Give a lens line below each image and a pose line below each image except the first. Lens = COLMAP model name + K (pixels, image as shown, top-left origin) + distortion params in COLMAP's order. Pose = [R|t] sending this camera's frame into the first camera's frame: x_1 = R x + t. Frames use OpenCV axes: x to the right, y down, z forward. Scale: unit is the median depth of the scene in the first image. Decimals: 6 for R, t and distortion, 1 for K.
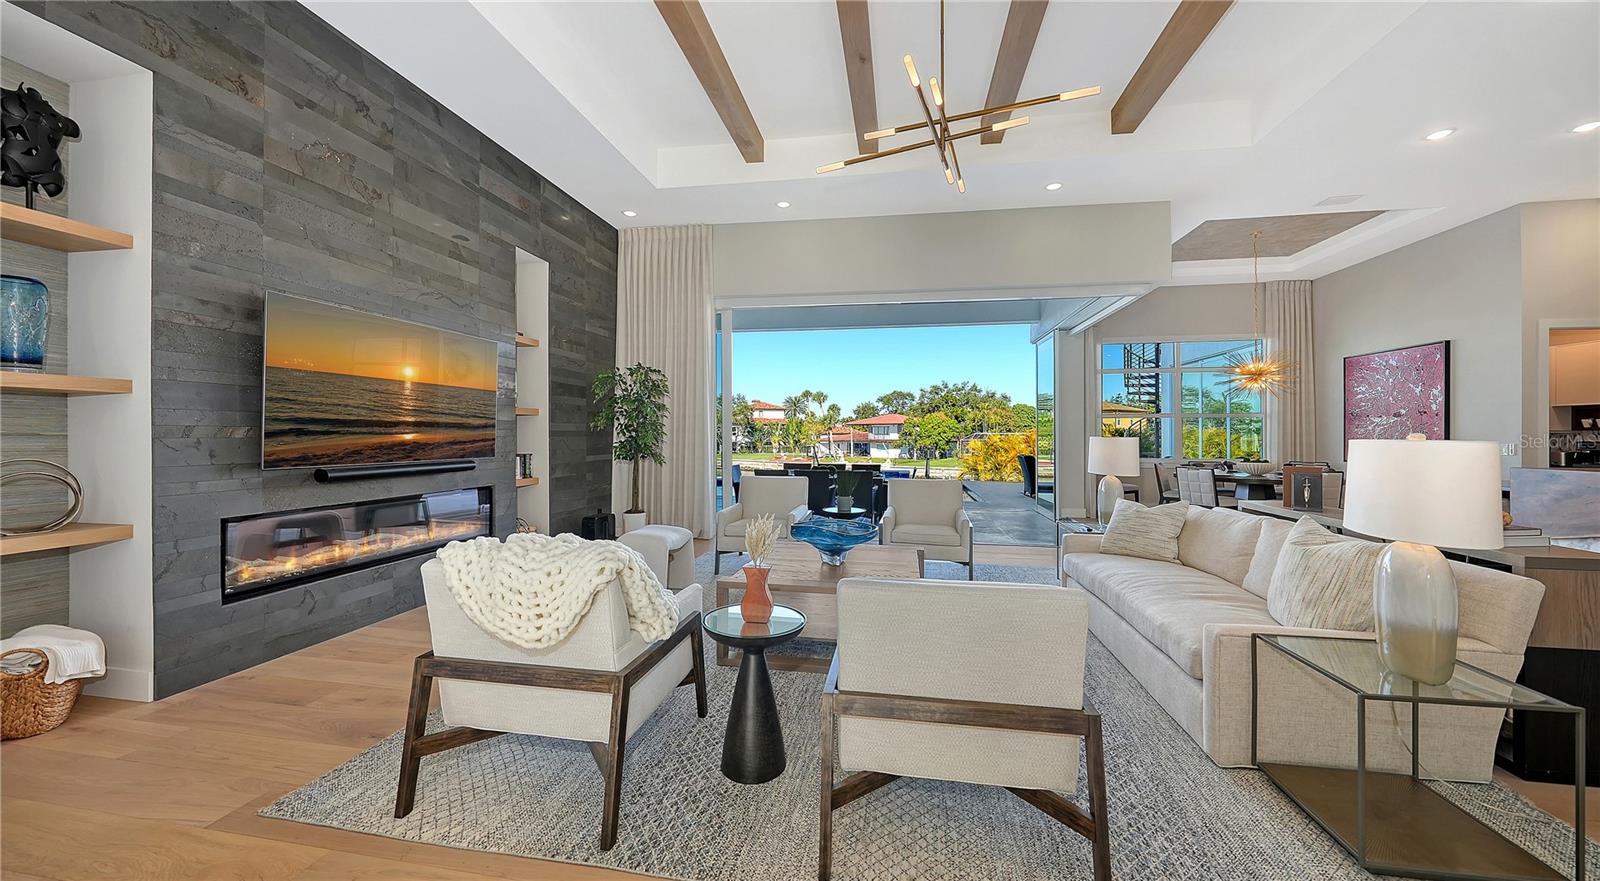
lens RADIAL K [[554.9, 0, 806.0], [0, 554.9, 426.8], [0, 0, 1]] dist [-0.005117, 0.000159]
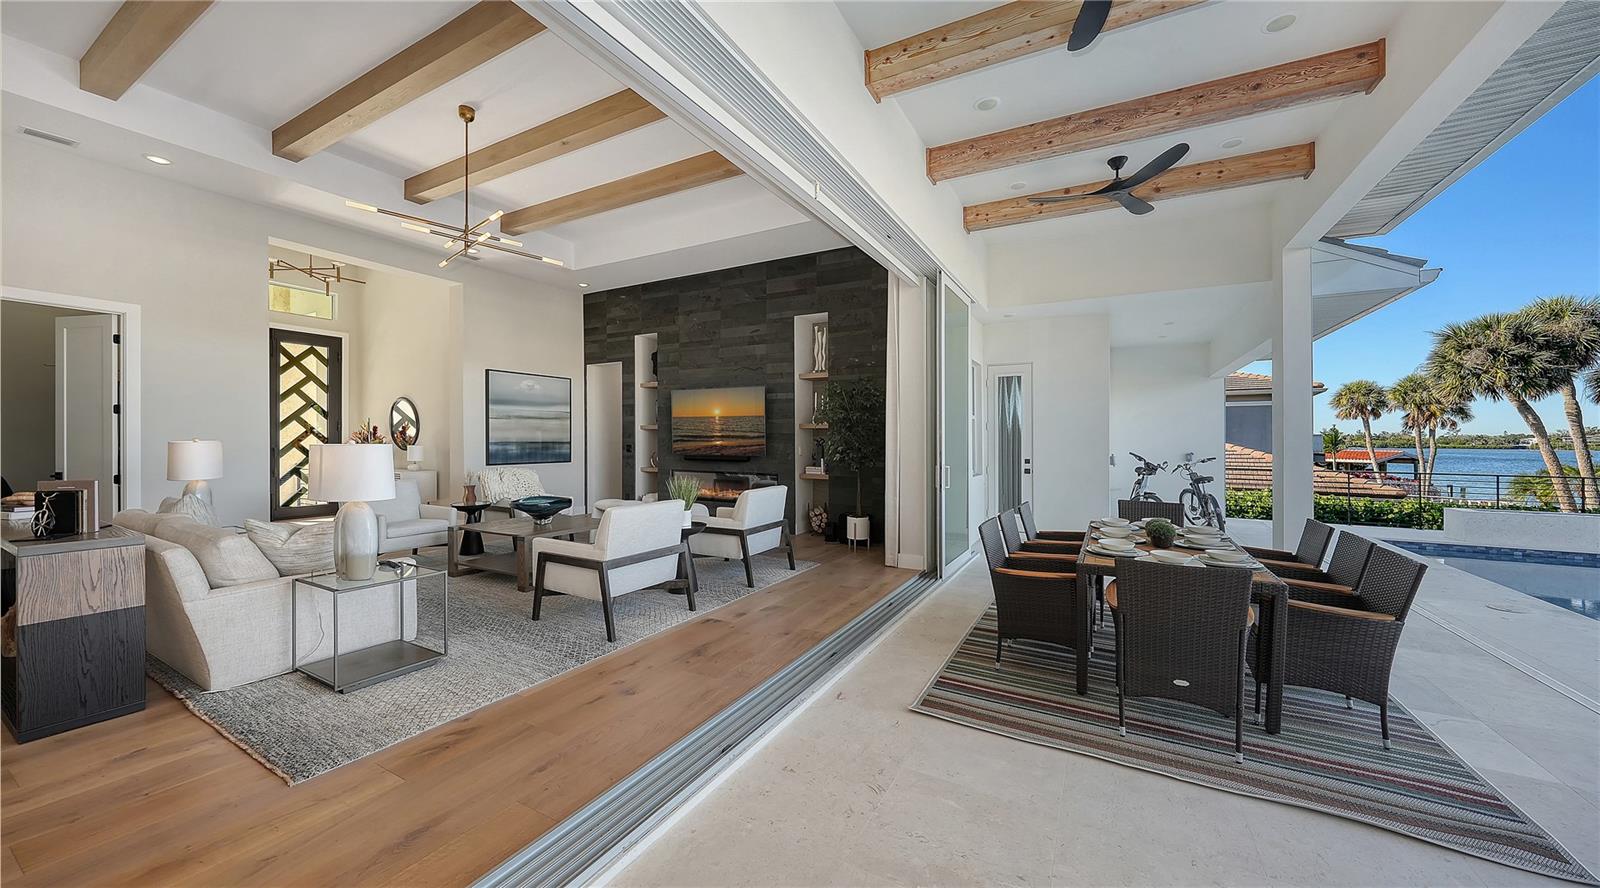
lens RADIAL K [[554.9, 0, 802.9], [0, 554.9, 441.8], [0, 0, 1]] dist [-0.005117, 0.000159]
pose [[-0.317576, -0.001360, -0.948232, 0.926543], [0.005144, 0.999982, -0.003157, 0.017823], [0.948219, -0.005880, -0.317563, 1.560147]]
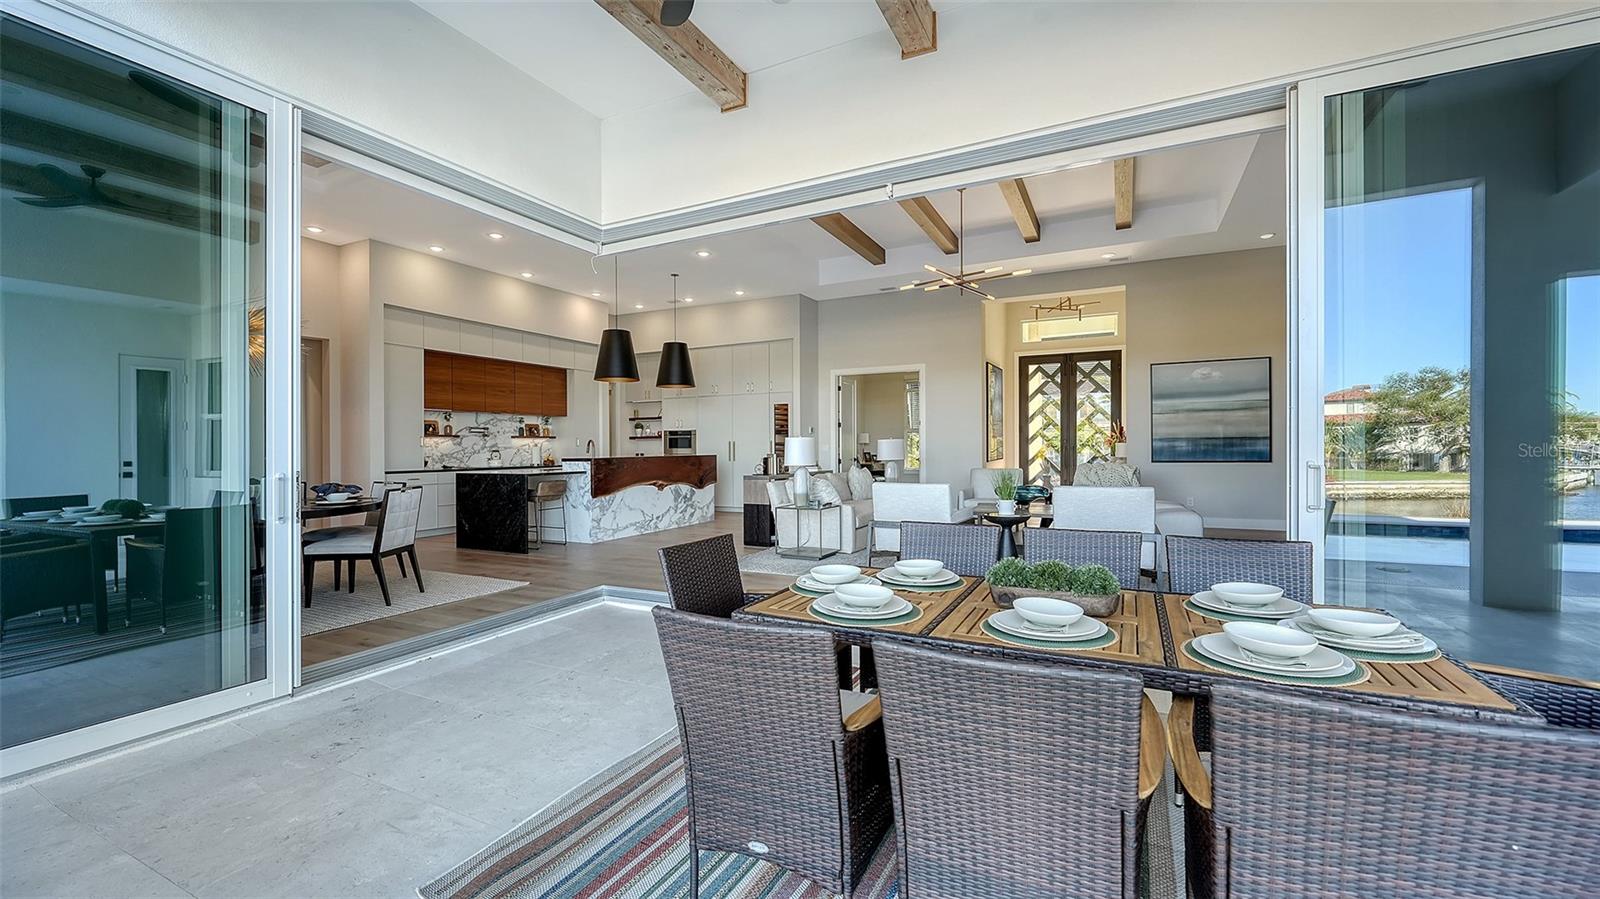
lens RADIAL K [[640.8, 0, 808.4], [0, 640.8, 447.8], [0, 0, 1]] dist [0.004392, 0.000920]
pose [[-0.959708, 0.003926, 0.280971, 0.093708], [0.001826, 0.999968, -0.007735, 0.049324], [-0.280993, -0.006910, -0.959685, 2.237096]]
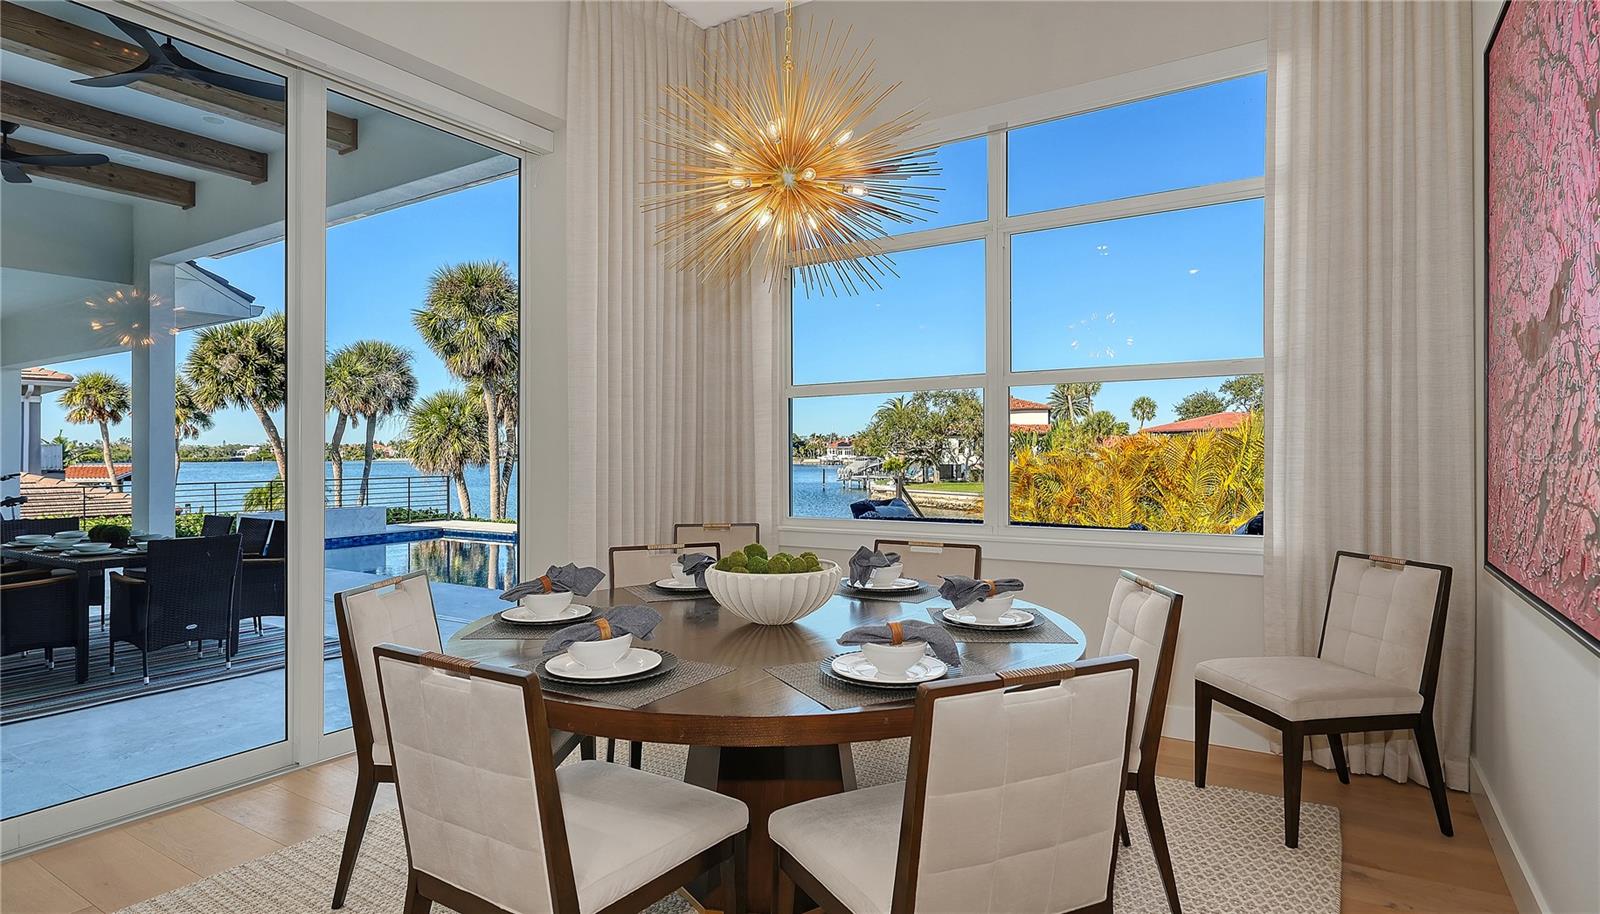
lens RADIAL K [[849.8, 0, 802.6], [0, 849.8, 454.6], [0, 0, 1]] dist [0.000303, -0.002098]
pose [[0.924133, -0.008110, -0.381984, 1.444894], [0.014603, 0.999794, 0.014102, 0.022770], [0.381791, -0.018610, 0.924061, 1.033826]]
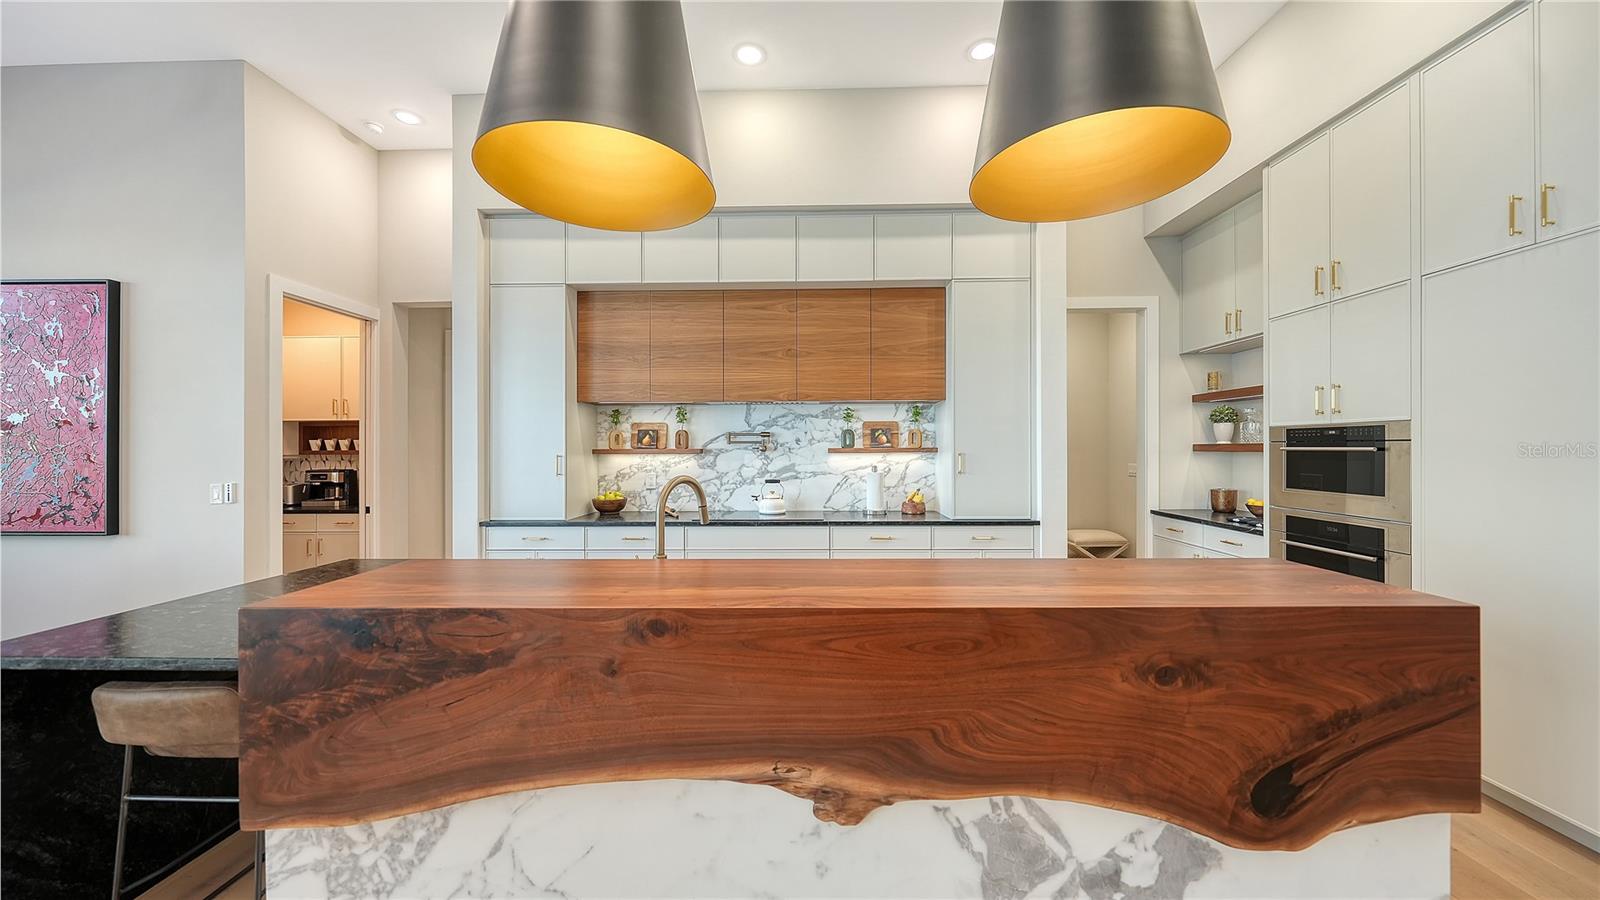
lens RADIAL K [[554.9, 0, 808.1], [0, 554.9, 446.3], [0, 0, 1]] dist [-0.005117, 0.000159]
pose [[-0.152647, -0.000936, 0.988280, 0.786509], [-0.006403, 0.999979, -0.000042, -0.012458], [-0.988260, -0.006335, -0.152650, 0.618403]]
